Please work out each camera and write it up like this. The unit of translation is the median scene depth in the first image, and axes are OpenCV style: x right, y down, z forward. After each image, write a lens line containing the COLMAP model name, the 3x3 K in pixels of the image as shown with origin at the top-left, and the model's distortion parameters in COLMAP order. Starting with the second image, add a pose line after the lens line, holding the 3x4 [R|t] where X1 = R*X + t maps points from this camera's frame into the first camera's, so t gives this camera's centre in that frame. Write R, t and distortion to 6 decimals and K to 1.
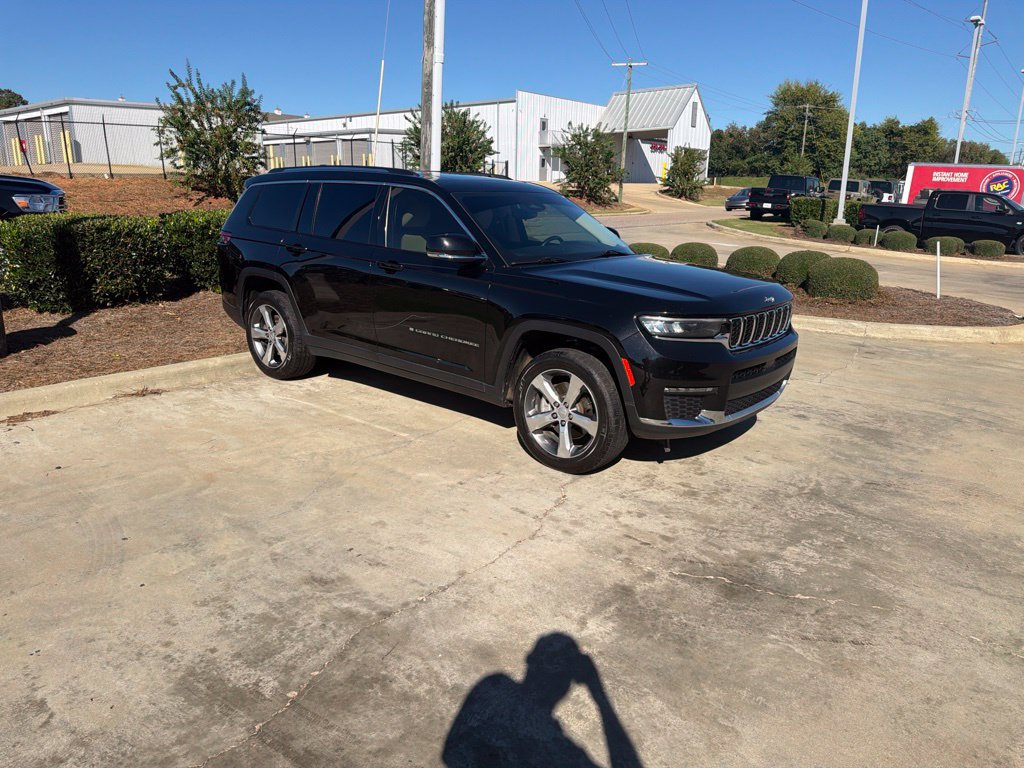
lens RADIAL K [[725.1, 0, 509.5], [0, 725.1, 383.8], [0, 0, 1]] dist [0.038693, -0.045074]
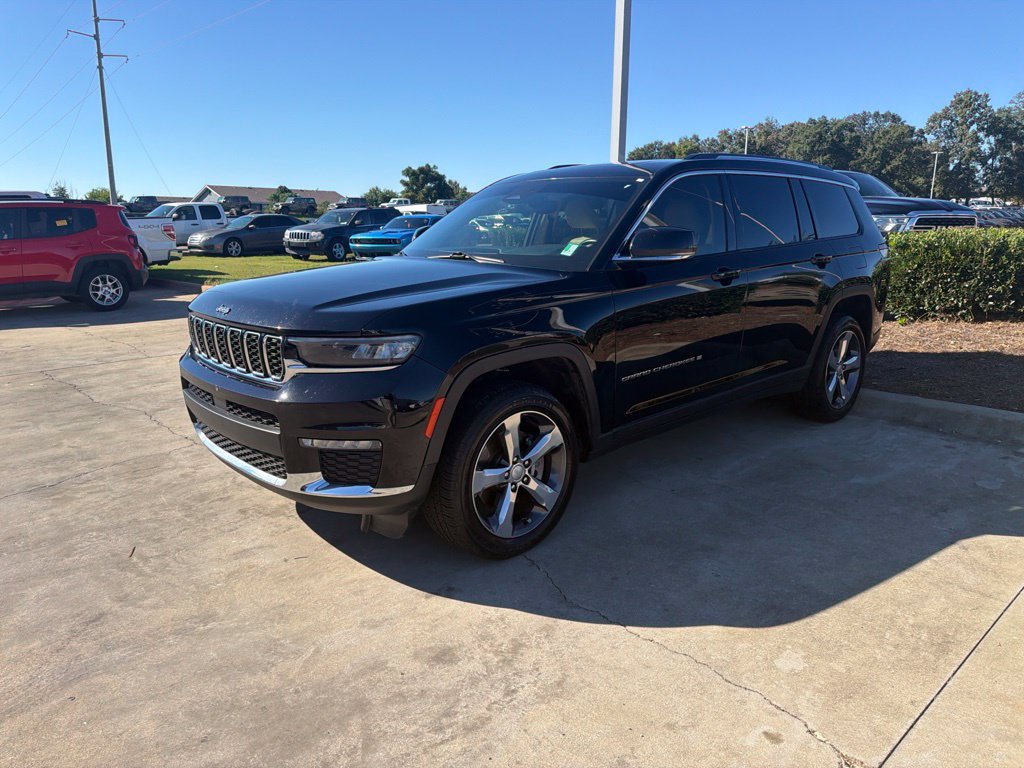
lens RADIAL K [[725.1, 0, 508.3], [0, 725.1, 386.0], [0, 0, 1]] dist [0.038693, -0.045074]
pose [[-0.131283, 0.200109, -0.970938, 0.779371], [-0.254336, 0.939835, 0.228088, -0.212682], [0.958164, 0.276889, -0.072489, 1.023286]]
